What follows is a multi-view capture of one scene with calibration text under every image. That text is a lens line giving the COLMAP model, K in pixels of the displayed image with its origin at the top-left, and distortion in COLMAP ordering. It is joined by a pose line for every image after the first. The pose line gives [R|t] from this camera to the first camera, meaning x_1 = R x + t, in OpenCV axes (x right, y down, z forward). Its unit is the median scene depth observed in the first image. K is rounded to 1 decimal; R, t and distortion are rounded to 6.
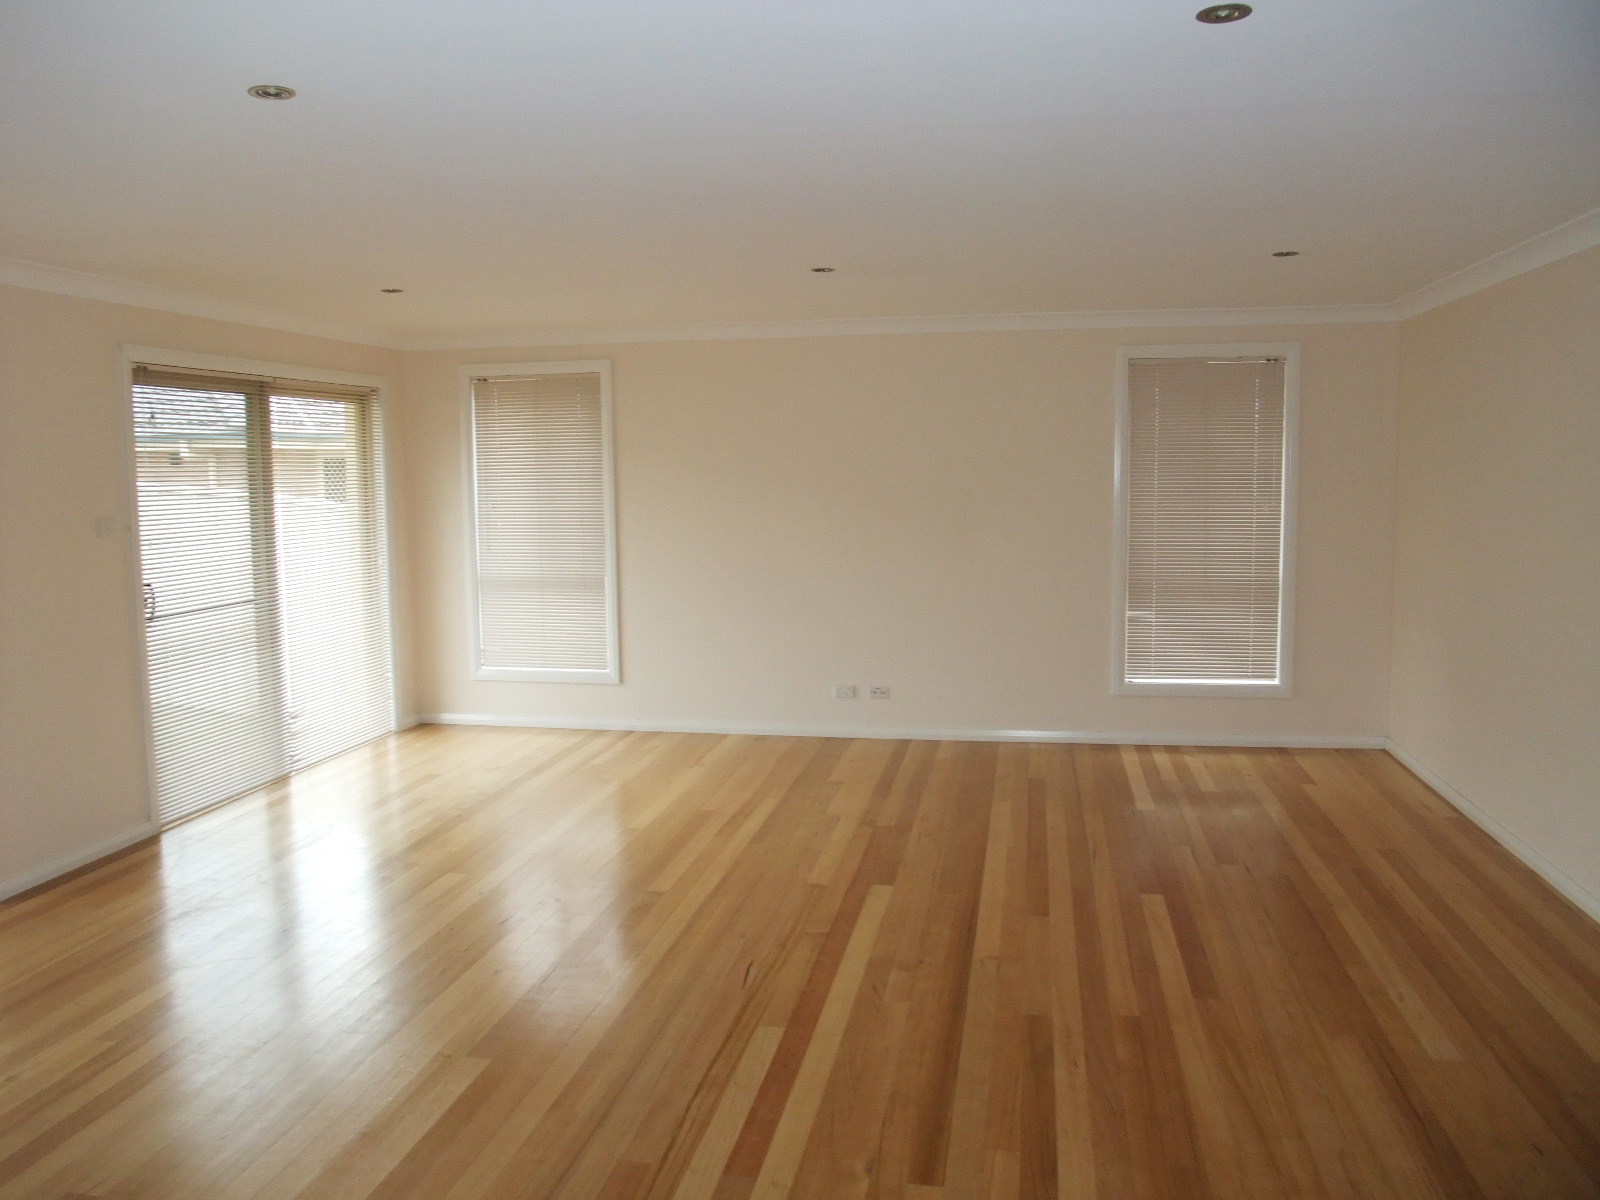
lens RADIAL K [[1285.4, 0, 800.0], [0, 1285.4, 600.0], [0, 0, 1]] dist [-0.101498, -0.005793]
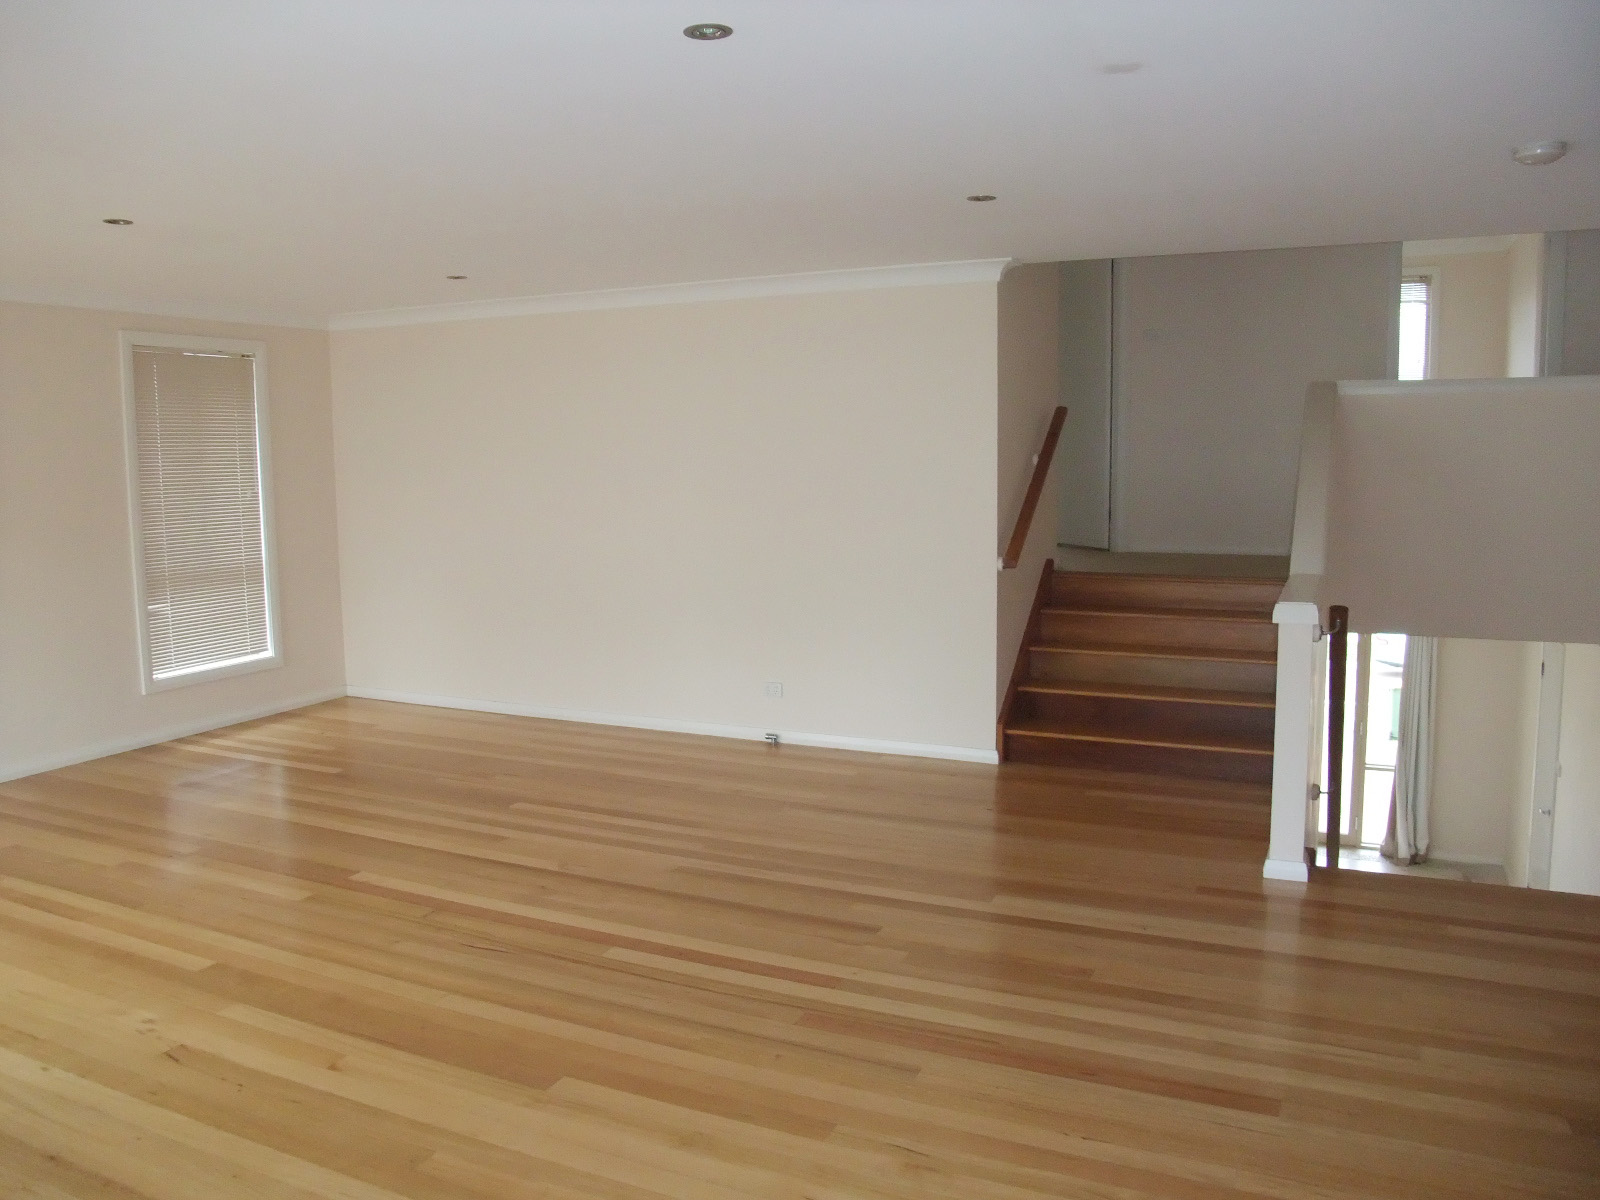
lens RADIAL K [[1285.4, 0, 800.0], [0, 1285.4, 600.0], [0, 0, 1]] dist [-0.101498, -0.005793]
pose [[0.202409, -0.102933, 0.973876, -0.783840], [0.108146, 0.990728, 0.082237, -0.028196], [-0.973311, 0.088675, 0.211664, 0.440531]]
